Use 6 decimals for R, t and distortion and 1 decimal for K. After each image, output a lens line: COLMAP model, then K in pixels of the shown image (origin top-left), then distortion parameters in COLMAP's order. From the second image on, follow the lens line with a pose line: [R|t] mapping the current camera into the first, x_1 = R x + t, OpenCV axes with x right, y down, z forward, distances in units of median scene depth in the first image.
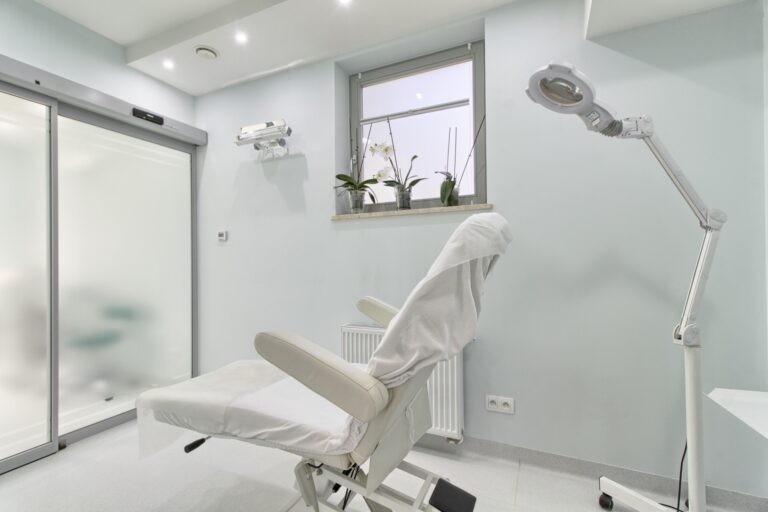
lens RADIAL K [[353.0, 0, 384.0], [0, 353.0, 256.0], [0, 0, 1]] dist [0.029777, 0.000081]
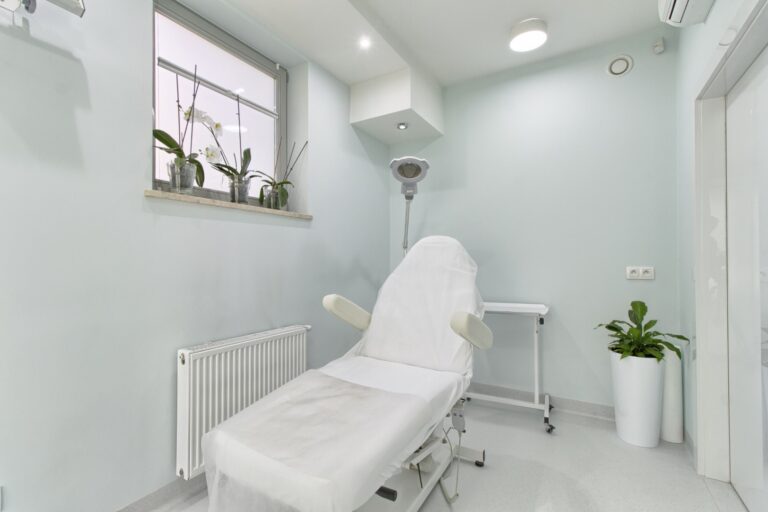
lens RADIAL K [[353.0, 0, 384.0], [0, 353.0, 256.0], [0, 0, 1]] dist [0.029777, 0.000081]
pose [[0.064141, 0.000962, 0.997940, -0.799463], [-0.013668, 0.999907, -0.000085, -0.000939], [-0.997847, -0.013635, 0.064148, 0.556010]]
